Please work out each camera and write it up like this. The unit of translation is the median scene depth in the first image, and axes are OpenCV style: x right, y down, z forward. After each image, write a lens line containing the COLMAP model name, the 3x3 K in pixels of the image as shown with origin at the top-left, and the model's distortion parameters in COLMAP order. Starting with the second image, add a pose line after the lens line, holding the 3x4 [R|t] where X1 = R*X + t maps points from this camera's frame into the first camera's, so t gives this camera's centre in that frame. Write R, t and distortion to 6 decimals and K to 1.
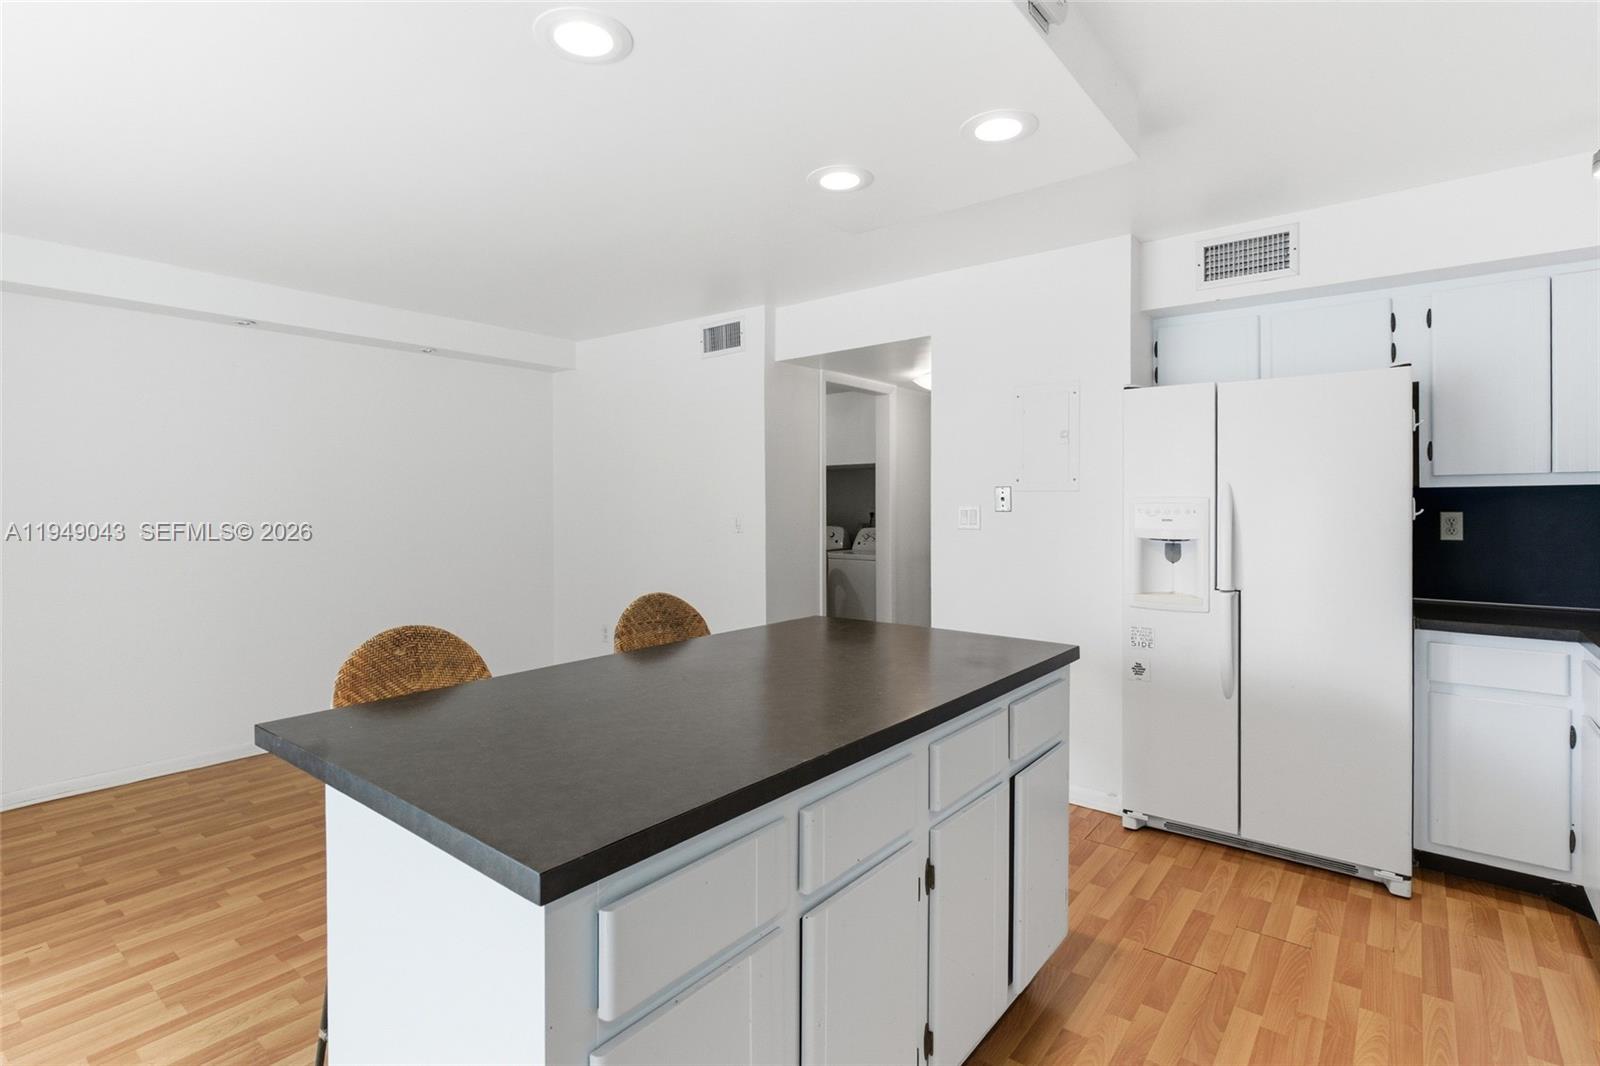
lens RADIAL K [[787.9, 0, 796.6], [0, 787.9, 508.9], [0, 0, 1]] dist [-0.000210, -0.001183]
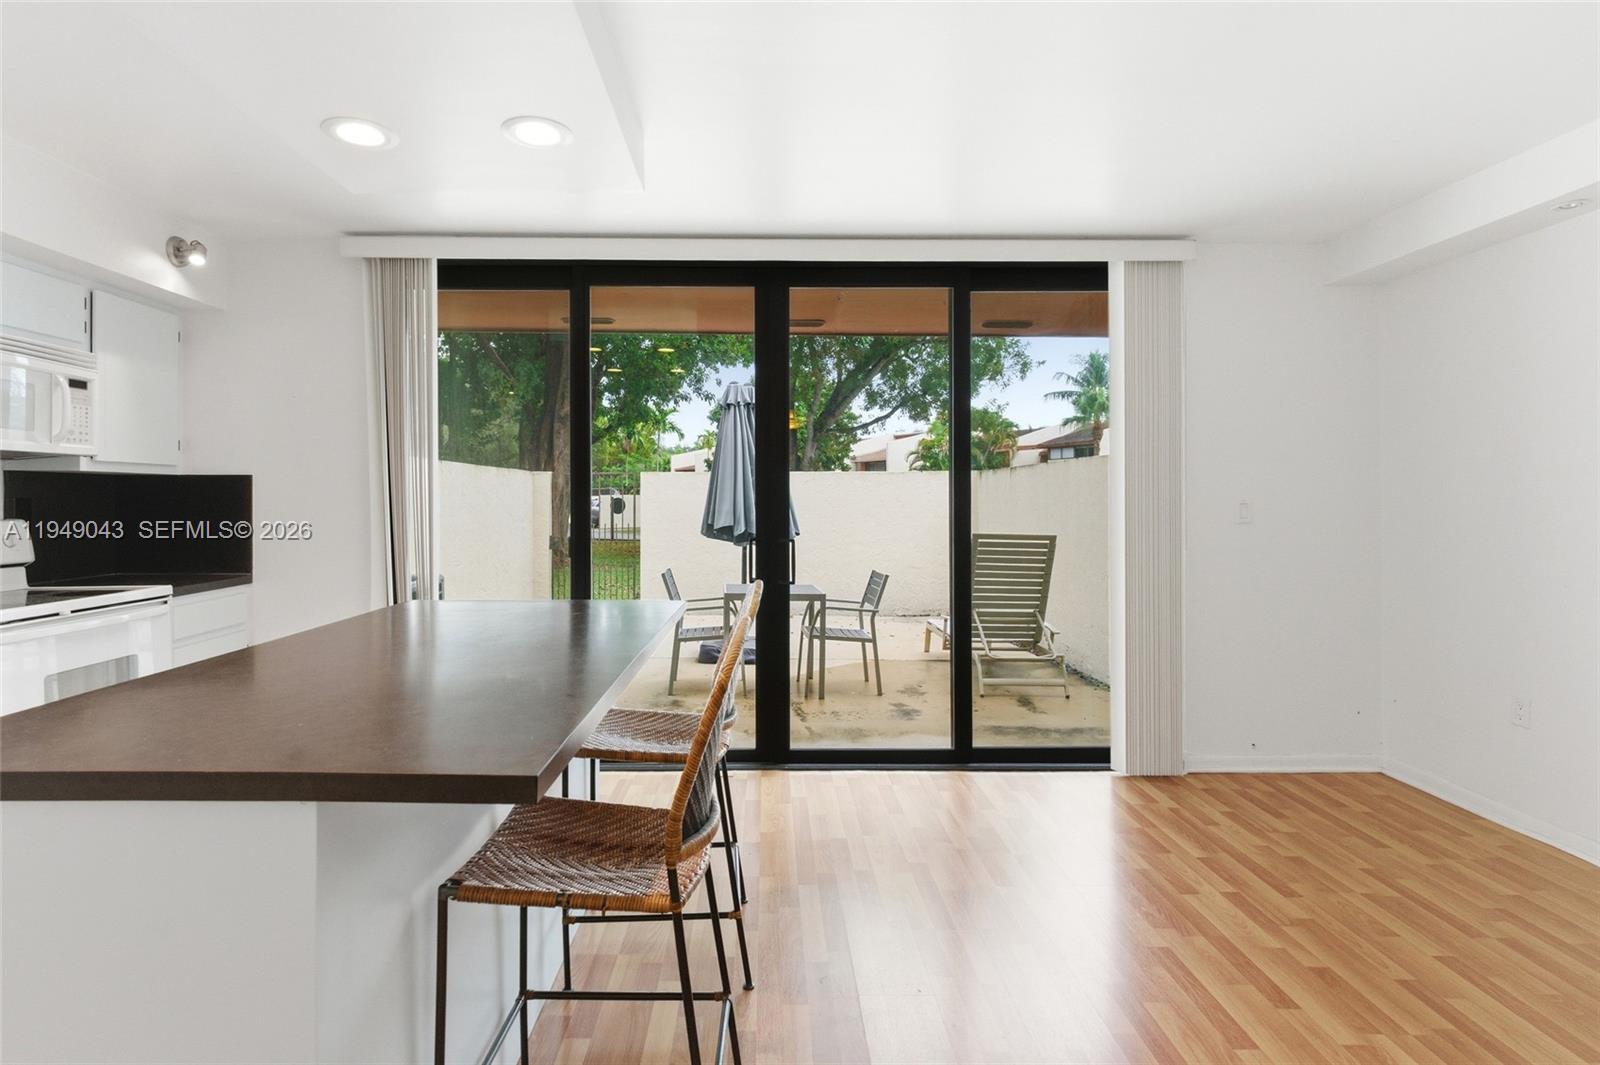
lens RADIAL K [[787.9, 0, 769.1], [0, 787.9, 520.9], [0, 0, 1]] dist [-0.000210, -0.001183]
pose [[-0.772209, 0.016525, -0.635154, 0.144659], [0.000183, 0.999667, 0.025787, 0.014431], [0.635369, 0.019797, -0.771955, 1.195519]]
